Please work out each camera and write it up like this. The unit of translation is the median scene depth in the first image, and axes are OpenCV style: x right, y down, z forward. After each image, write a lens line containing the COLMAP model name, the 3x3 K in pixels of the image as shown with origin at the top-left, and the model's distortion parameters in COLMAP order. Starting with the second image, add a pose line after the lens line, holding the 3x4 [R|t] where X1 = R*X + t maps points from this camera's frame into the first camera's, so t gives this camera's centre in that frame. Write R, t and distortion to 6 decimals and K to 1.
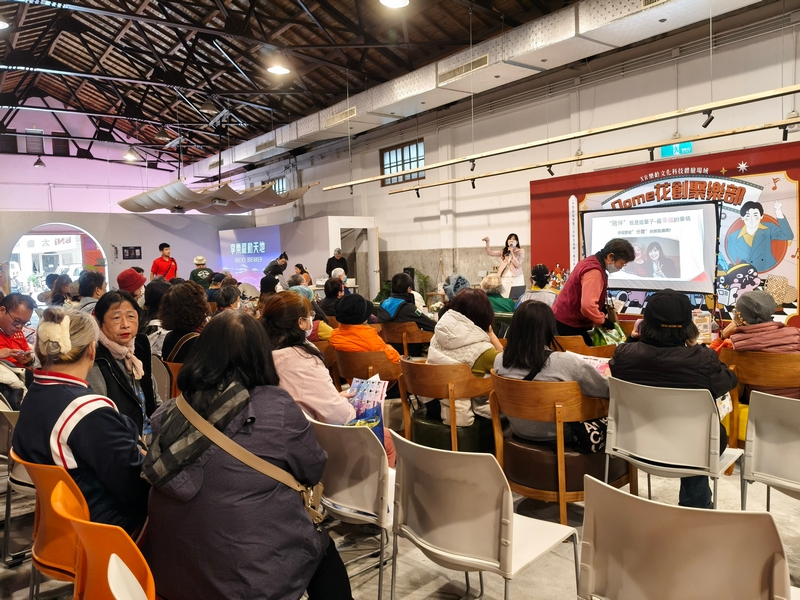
lens RADIAL K [[617.2, 0, 400.2], [0, 617.2, 305.1], [0, 0, 1]] dist [0.053663, -0.111056]
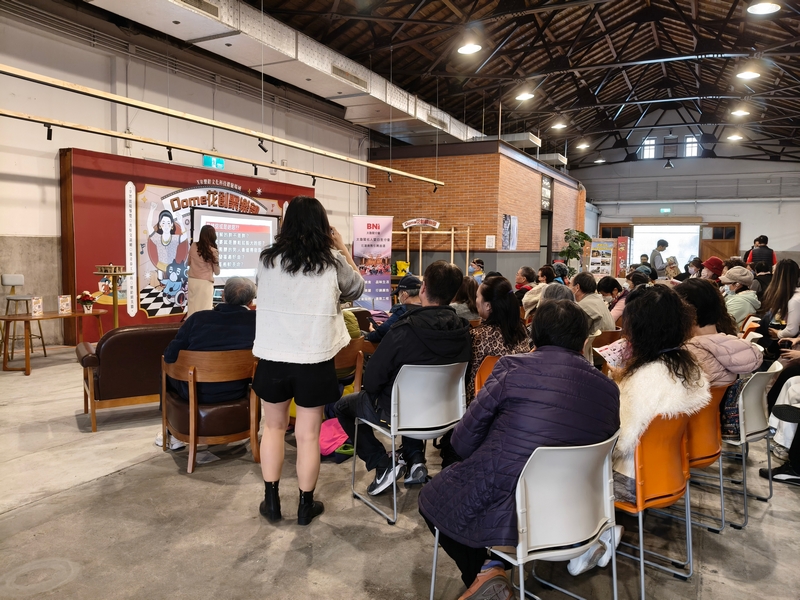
lens RADIAL K [[617.2, 0, 399.9], [0, 617.2, 300.4], [0, 0, 1]] dist [0.053663, -0.111056]
pose [[-0.452655, -0.046234, 0.890486, -0.677963], [0.072222, 0.993473, 0.088293, -0.068914], [-0.888756, 0.104279, -0.446361, 1.129550]]
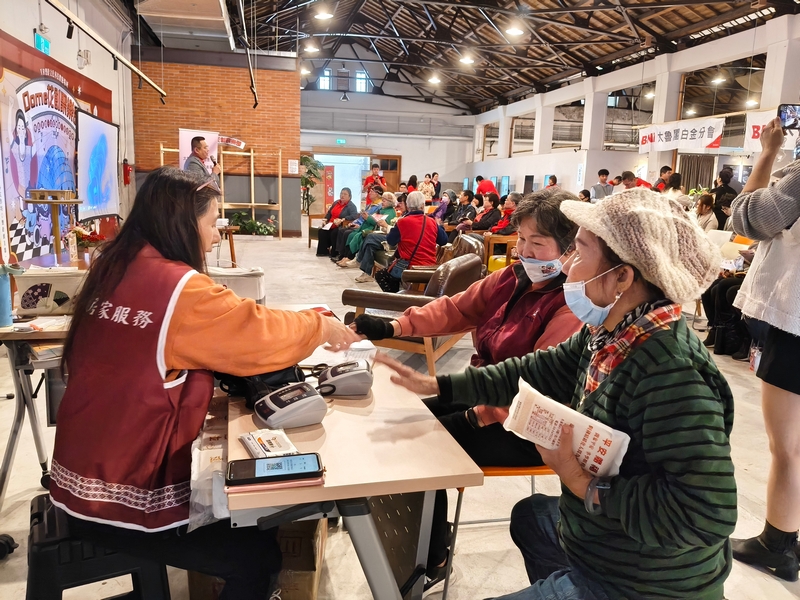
lens RADIAL K [[617.2, 0, 394.7], [0, 617.2, 298.0], [0, 0, 1]] dist [0.053663, -0.111056]
pose [[-0.905261, -0.072629, 0.418601, -0.313878], [0.031691, 0.970992, 0.237005, -0.096384], [-0.423672, 0.227817, -0.876699, 1.462029]]
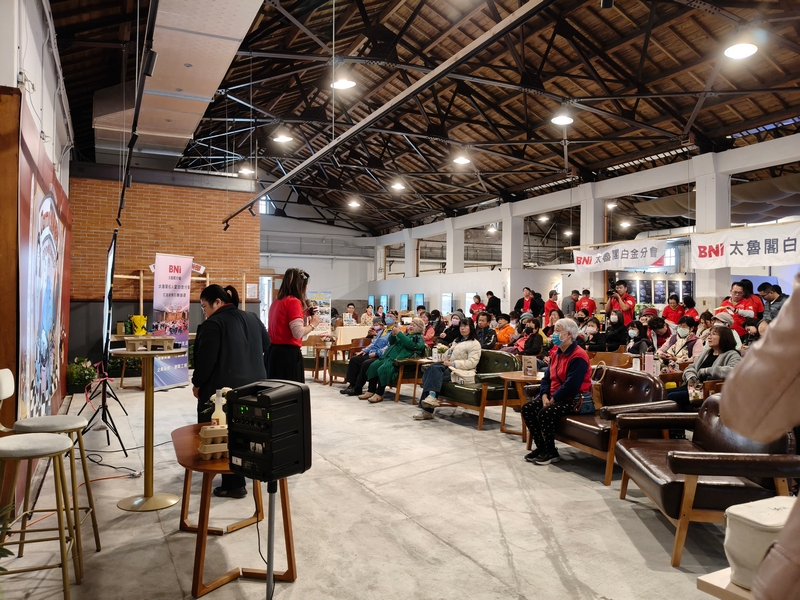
lens RADIAL K [[617.2, 0, 398.3], [0, 617.2, 292.9], [0, 0, 1]] dist [0.053663, -0.111056]
pose [[-0.981219, 0.031328, 0.190335, -0.051562], [0.042154, 0.997699, 0.053101, -0.111205], [-0.188234, 0.060127, -0.980282, 1.460281]]
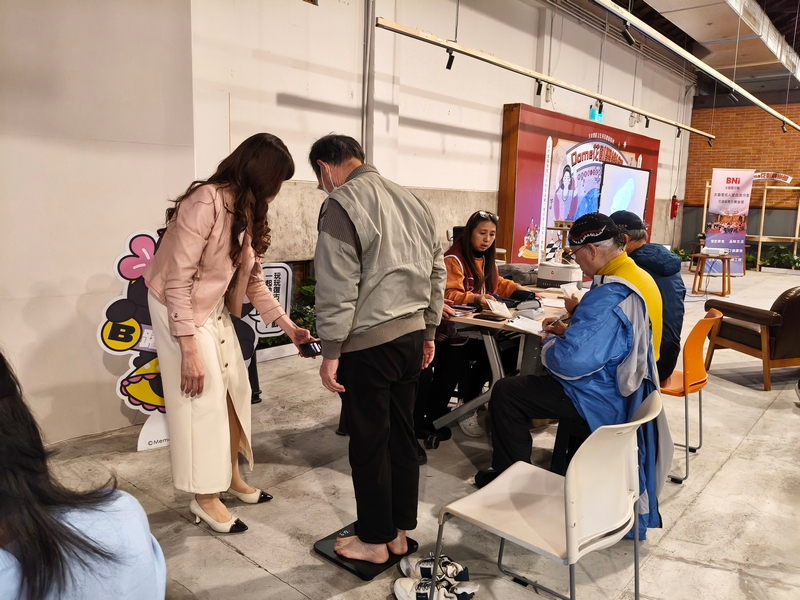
lens RADIAL K [[617.2, 0, 395.9], [0, 617.2, 300.6], [0, 0, 1]] dist [0.053663, -0.111056]
pose [[-0.223434, -0.127602, 0.966331, -0.548545], [0.061698, 0.987555, 0.144670, -0.096732], [-0.972764, 0.091945, -0.212781, 1.485586]]
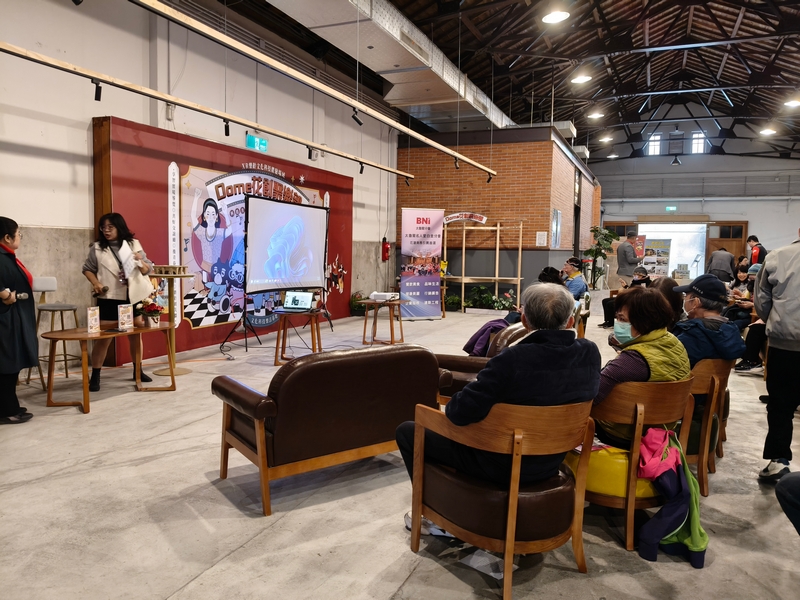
lens RADIAL K [[617.2, 0, 399.1], [0, 617.2, 306.1], [0, 0, 1]] dist [0.053663, -0.111056]
pose [[-0.517291, -0.051666, 0.854249, -0.466600], [0.070779, 0.992174, 0.102868, -0.076585], [-0.852878, 0.113676, -0.509586, 1.221602]]
